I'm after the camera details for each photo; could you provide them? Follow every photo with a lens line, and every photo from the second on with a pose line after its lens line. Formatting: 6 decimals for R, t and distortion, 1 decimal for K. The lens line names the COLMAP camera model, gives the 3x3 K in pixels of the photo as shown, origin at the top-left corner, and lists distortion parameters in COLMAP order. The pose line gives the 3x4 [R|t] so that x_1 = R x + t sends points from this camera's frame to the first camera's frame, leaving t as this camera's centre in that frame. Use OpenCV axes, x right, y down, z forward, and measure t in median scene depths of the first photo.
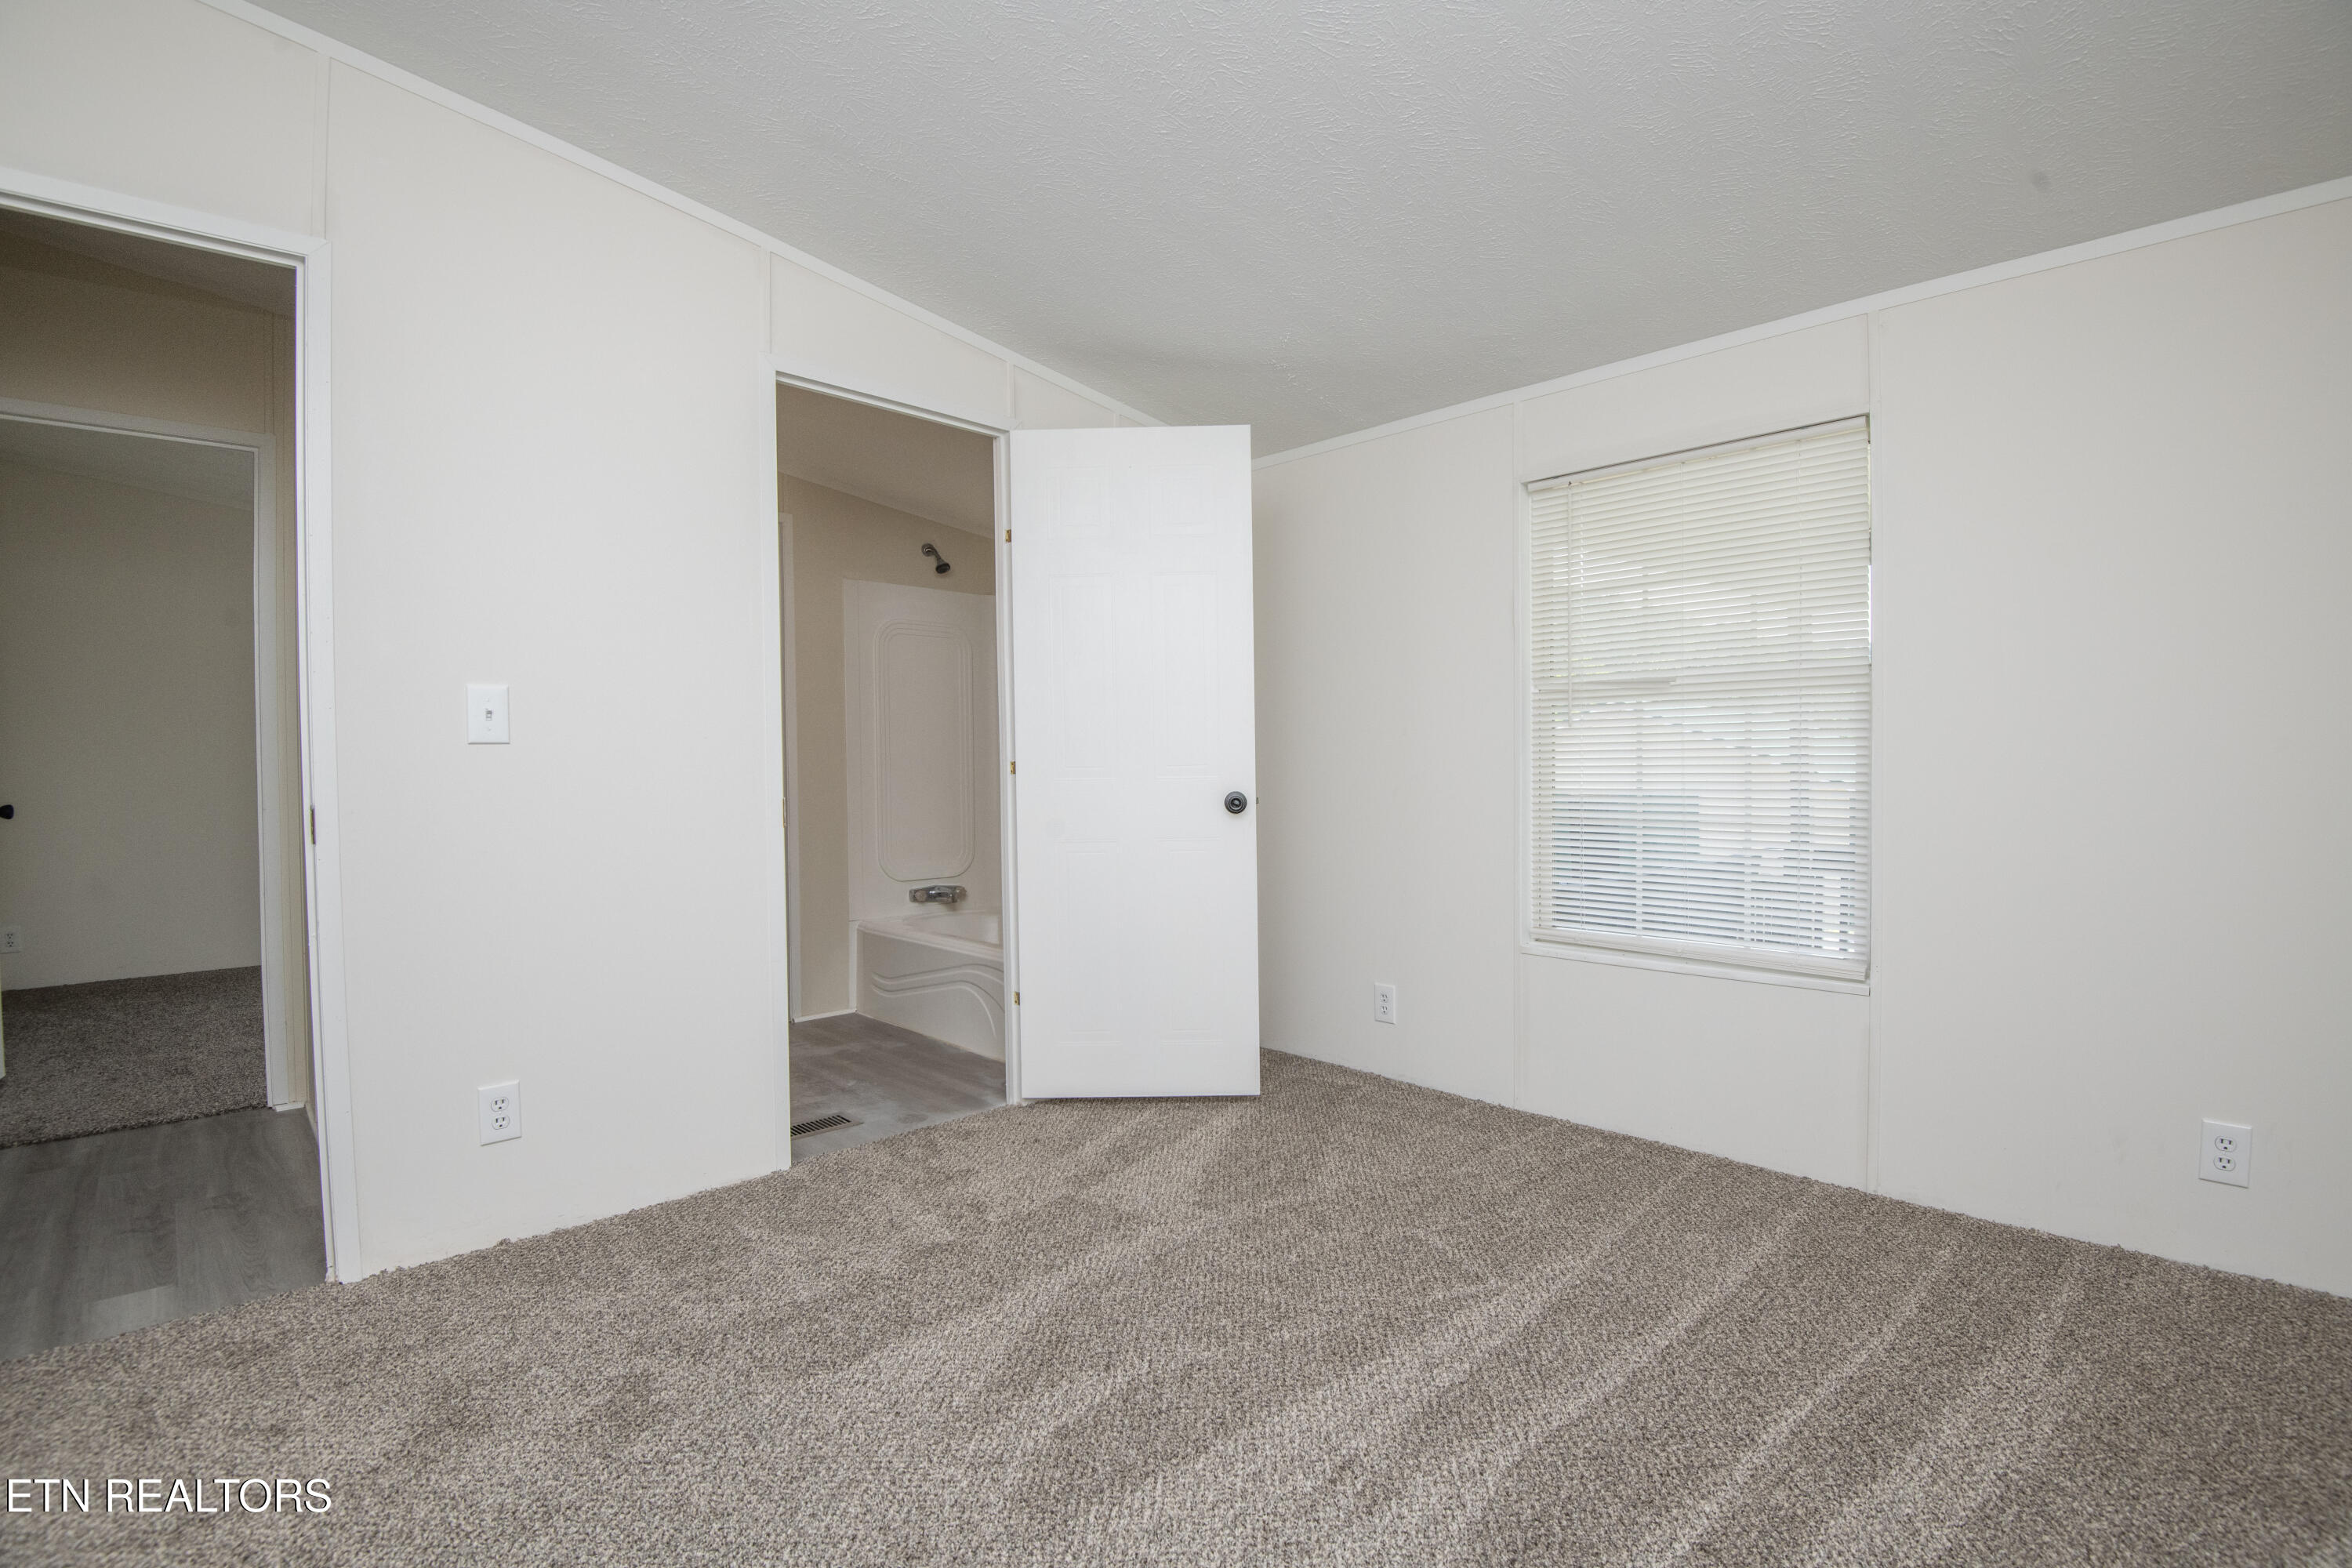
lens RADIAL K [[1086.6, 0, 1184.7], [0, 1086.6, 786.2], [0, 0, 1]] dist [-0.027193, -0.009154]
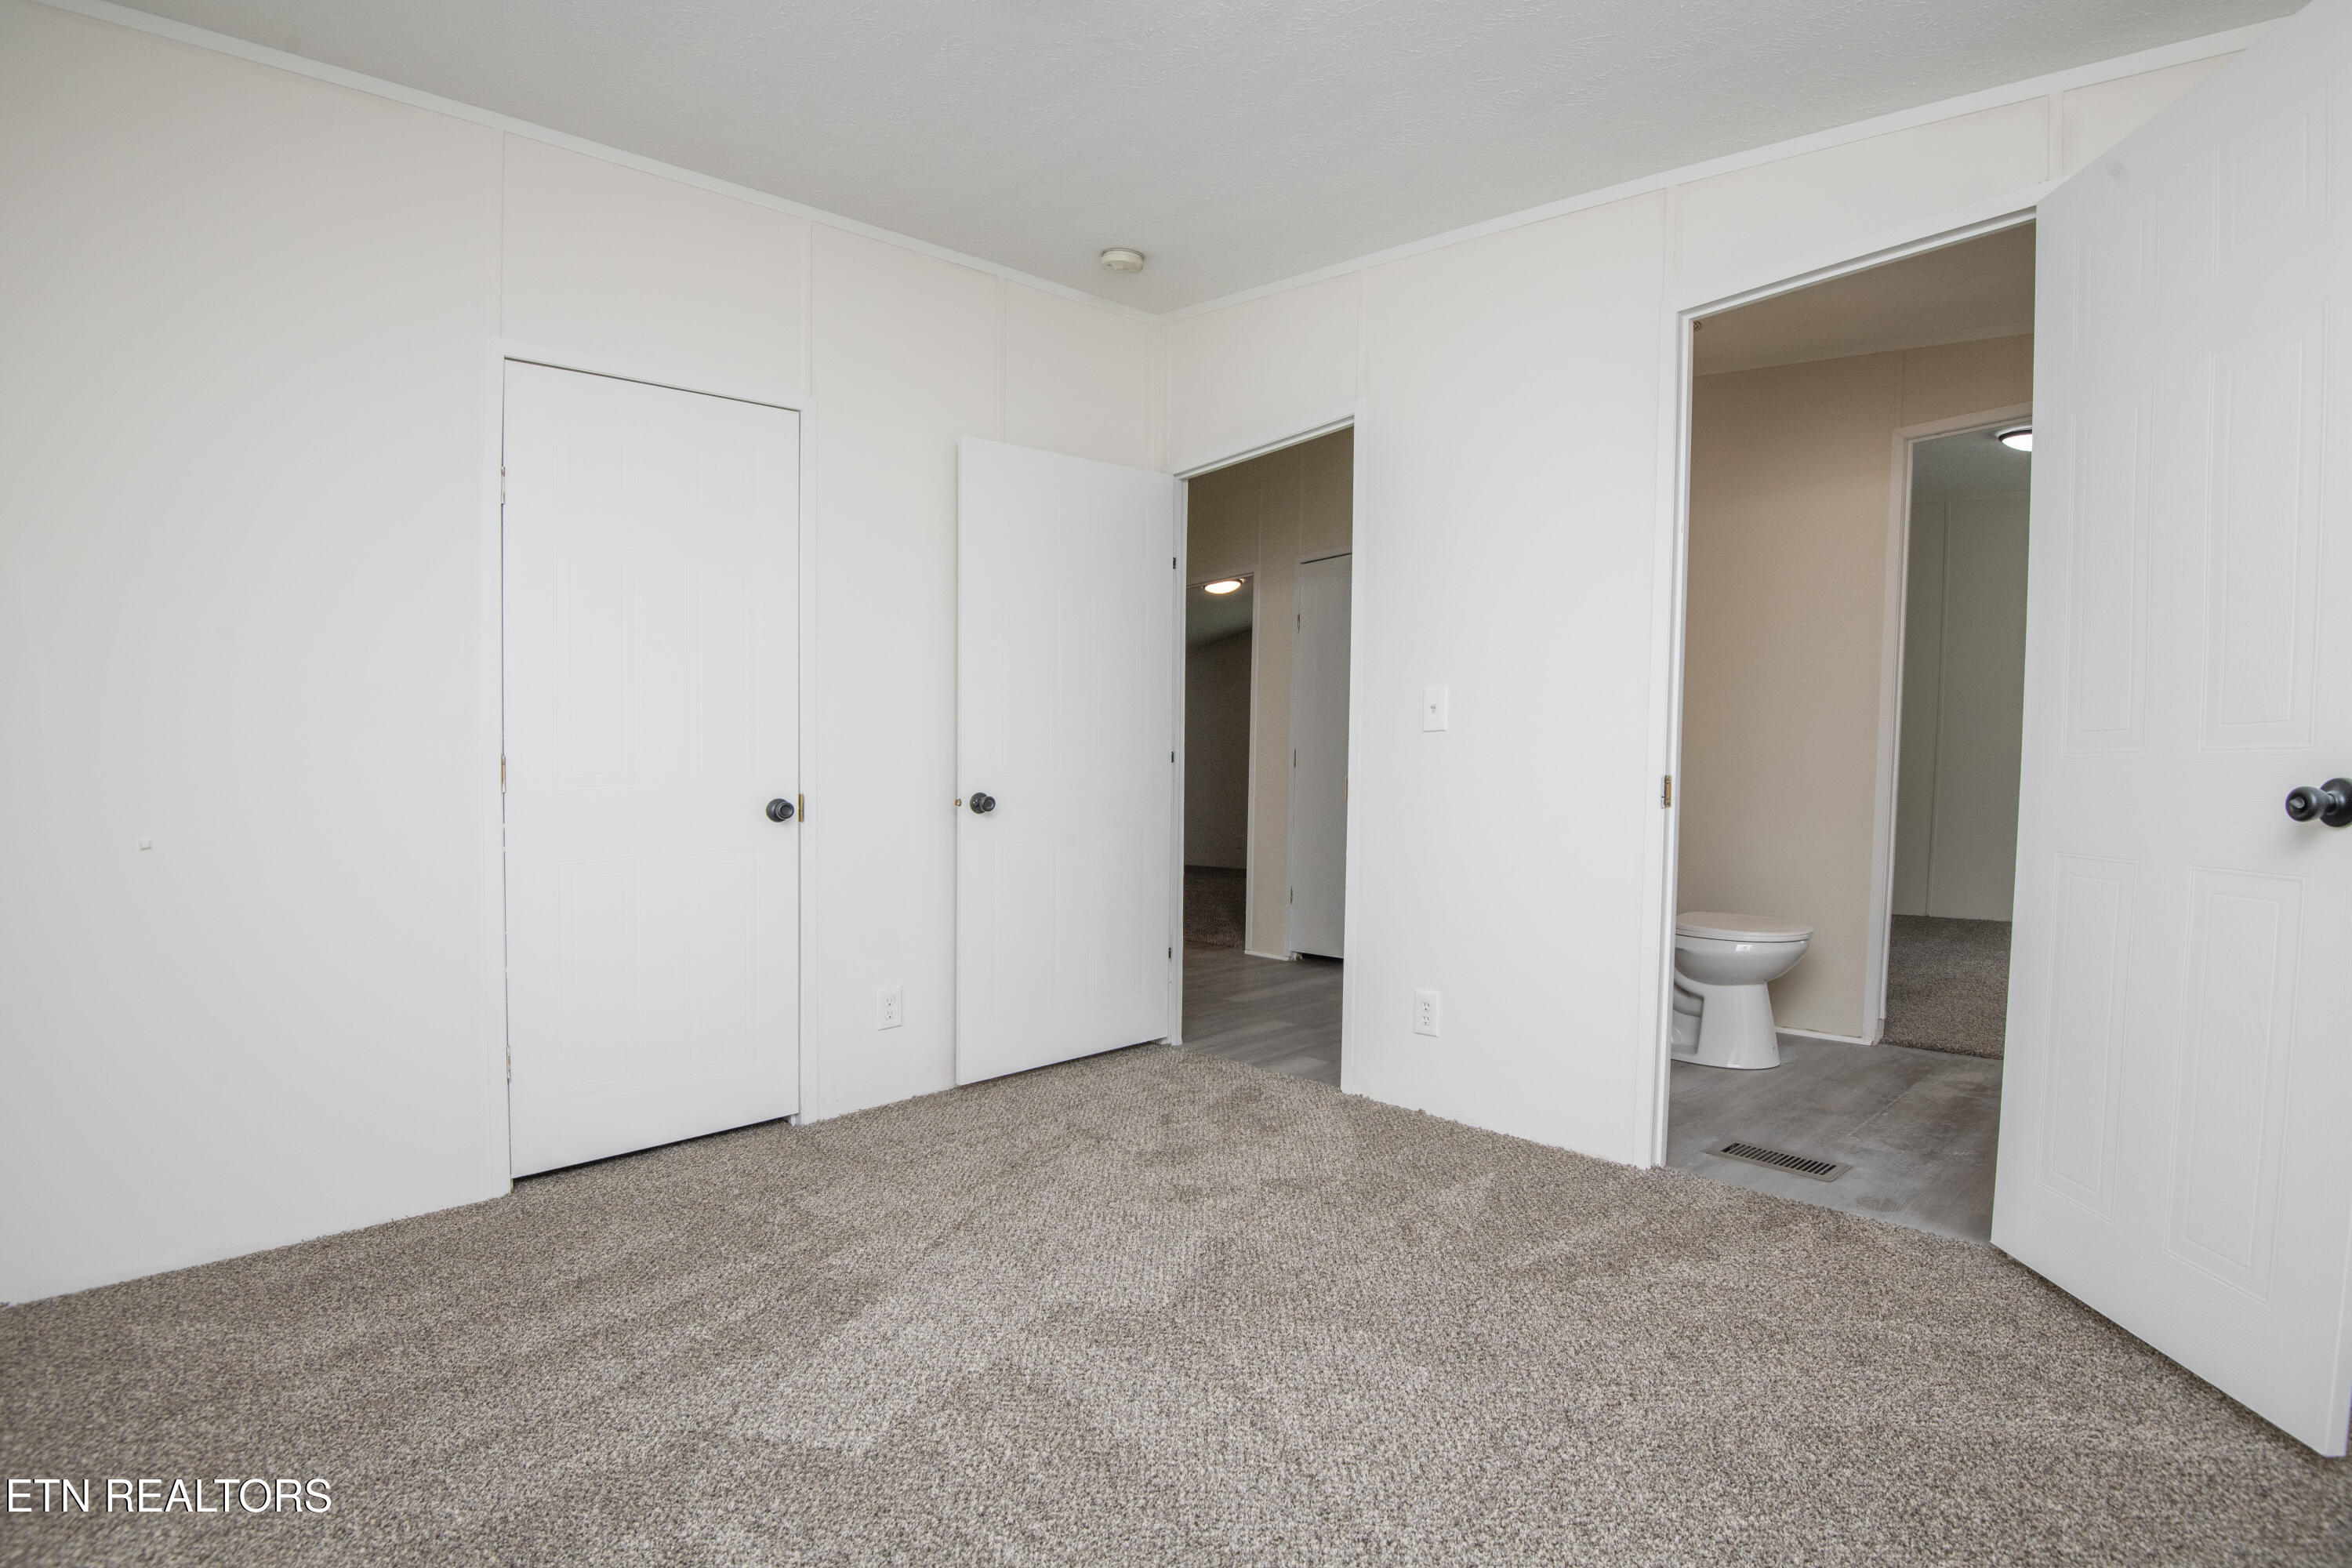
lens RADIAL K [[1086.6, 0, 1179.3], [0, 1086.6, 784.0], [0, 0, 1]] dist [-0.027193, -0.009154]
pose [[-0.040195, 0.037515, -0.998487, 0.574621], [0.020625, 0.999113, 0.036708, -0.029344], [0.998979, -0.019118, -0.040933, 0.619175]]
